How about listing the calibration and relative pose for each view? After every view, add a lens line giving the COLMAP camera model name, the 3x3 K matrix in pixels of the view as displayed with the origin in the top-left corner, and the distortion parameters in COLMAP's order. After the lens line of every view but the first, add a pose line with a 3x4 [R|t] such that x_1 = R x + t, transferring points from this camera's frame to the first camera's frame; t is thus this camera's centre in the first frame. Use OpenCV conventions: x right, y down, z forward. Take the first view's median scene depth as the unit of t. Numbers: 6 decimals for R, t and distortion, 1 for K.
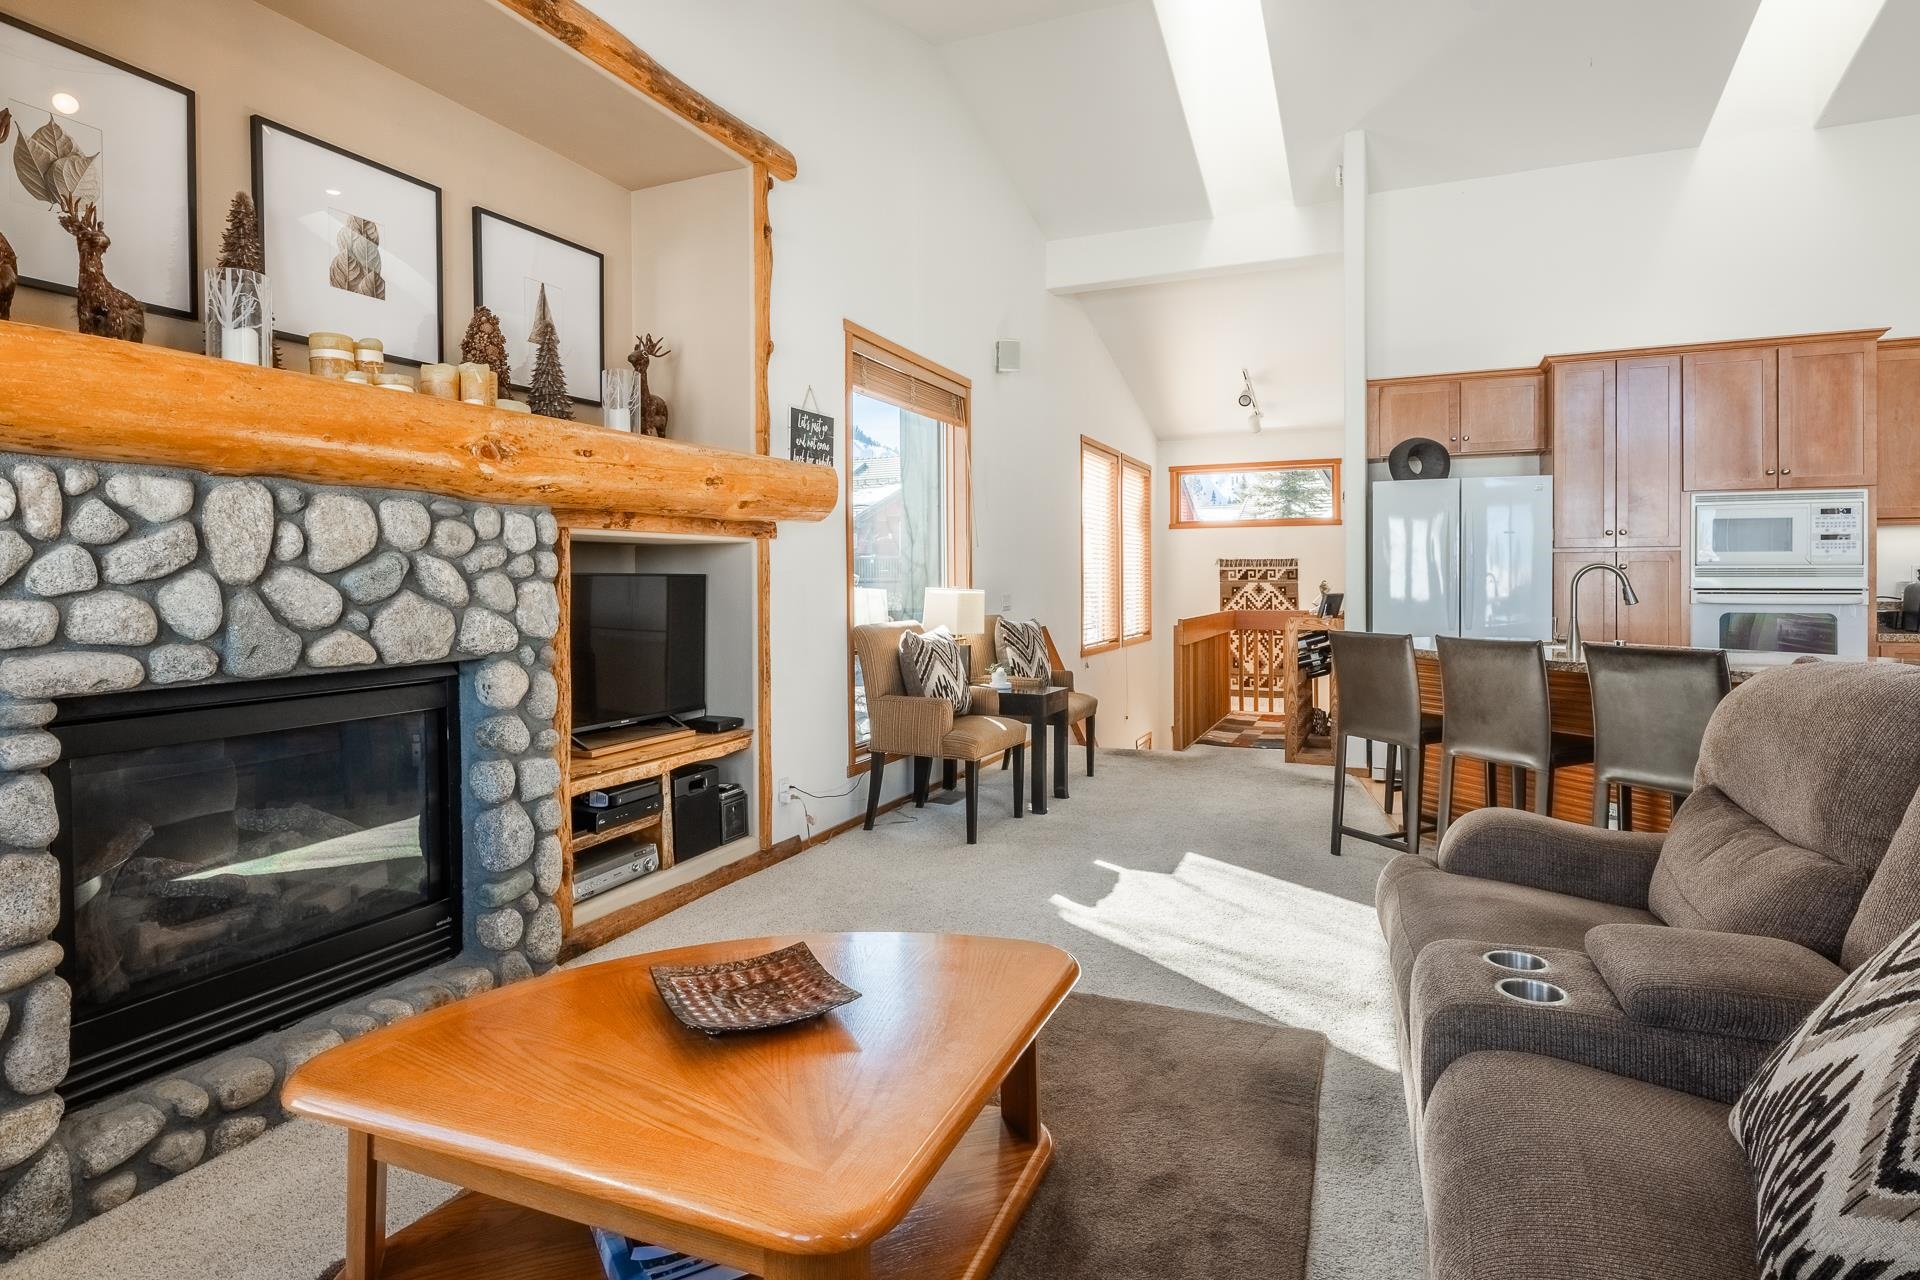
lens RADIAL K [[1014.6, 0, 944.8], [0, 1014.6, 588.4], [0, 0, 1]] dist [-0.001467, -0.002657]
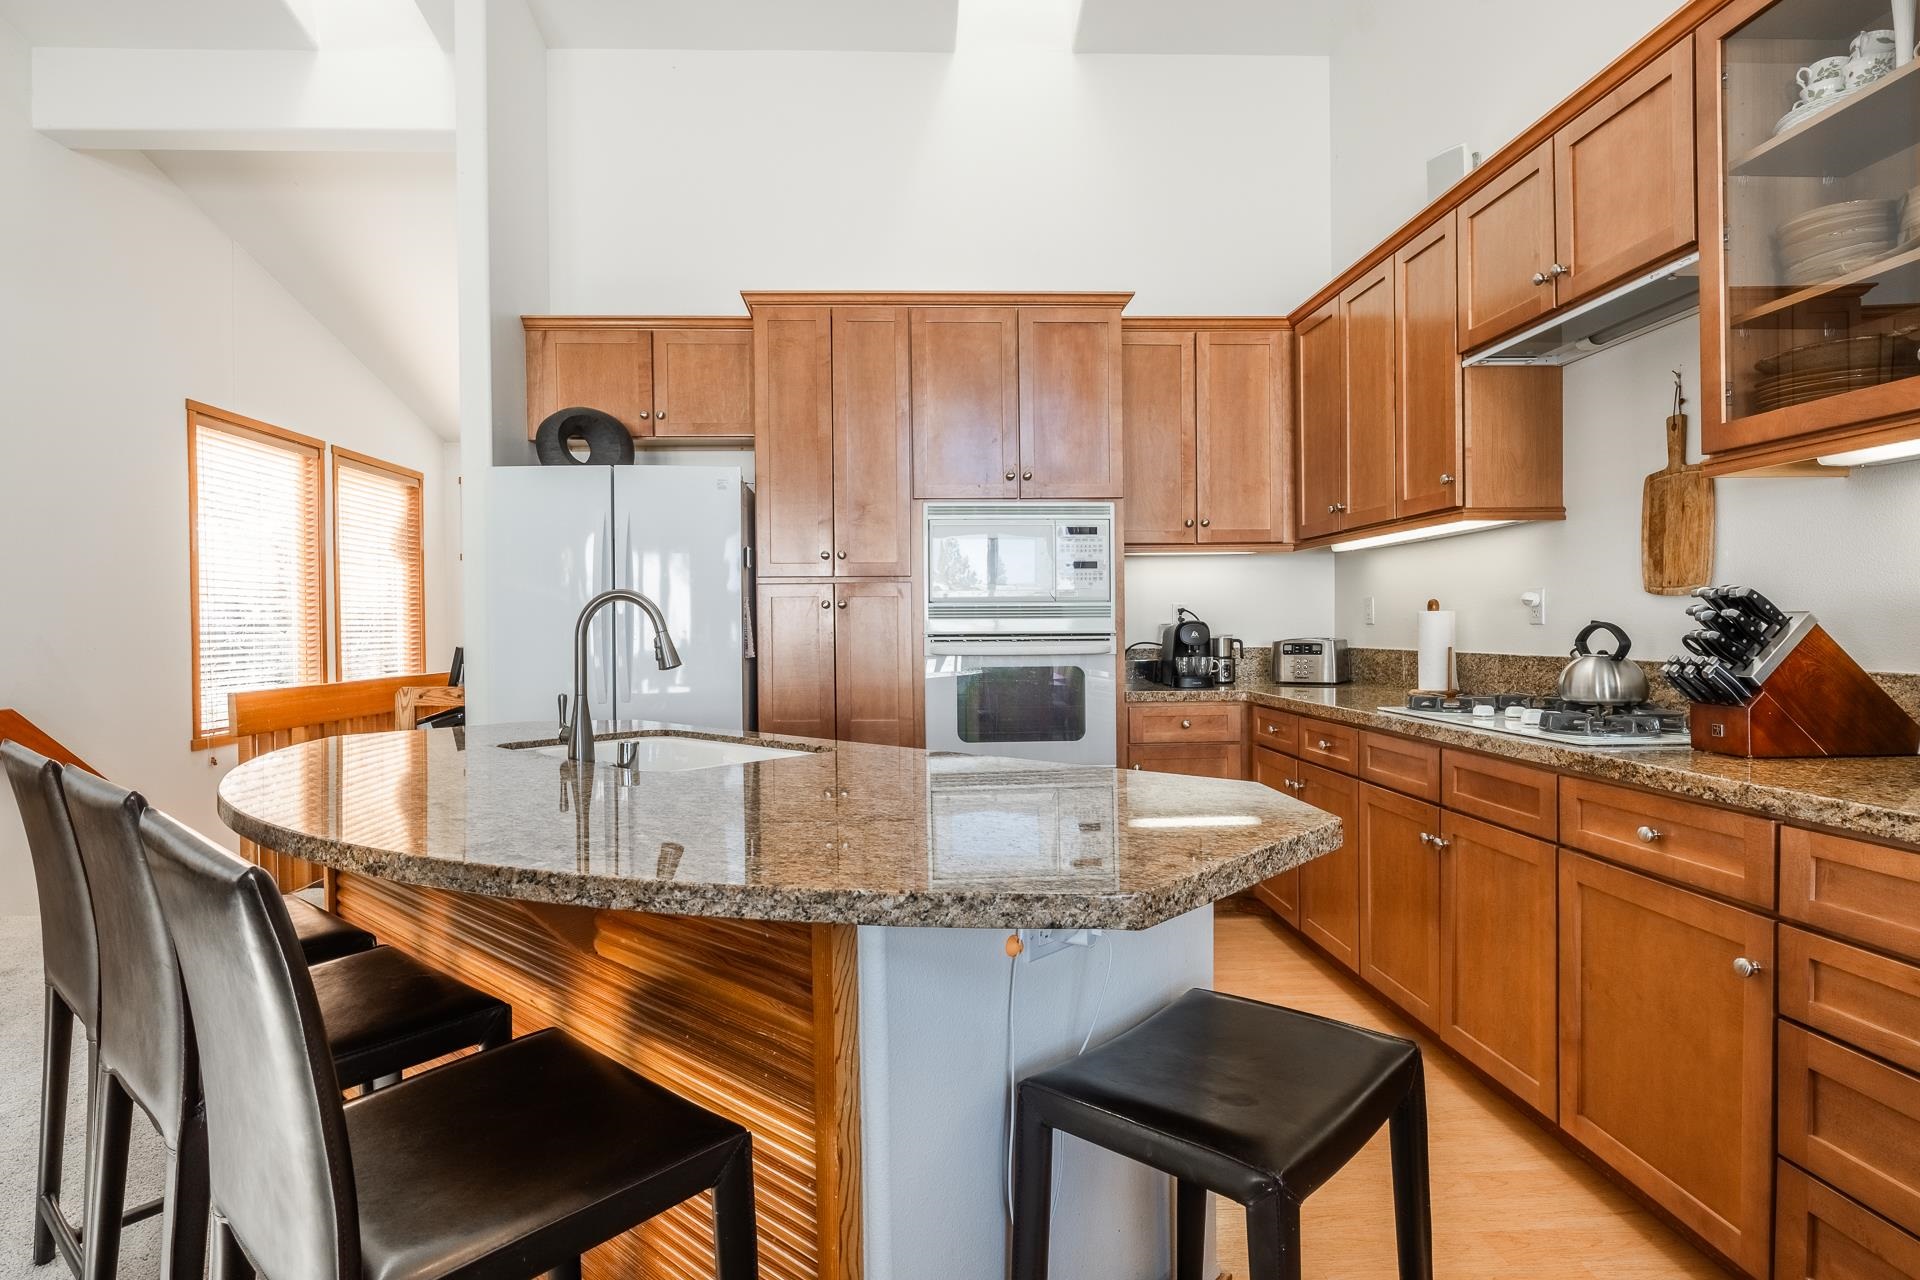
lens RADIAL K [[1014.6, 0, 944.1], [0, 1014.6, 633.1], [0, 0, 1]] dist [-0.001467, -0.002657]
pose [[0.891943, -0.008686, 0.452064, 0.447917], [0.009806, 0.999952, -0.000135, -0.001042], [-0.452041, 0.004553, 0.891986, 0.372845]]
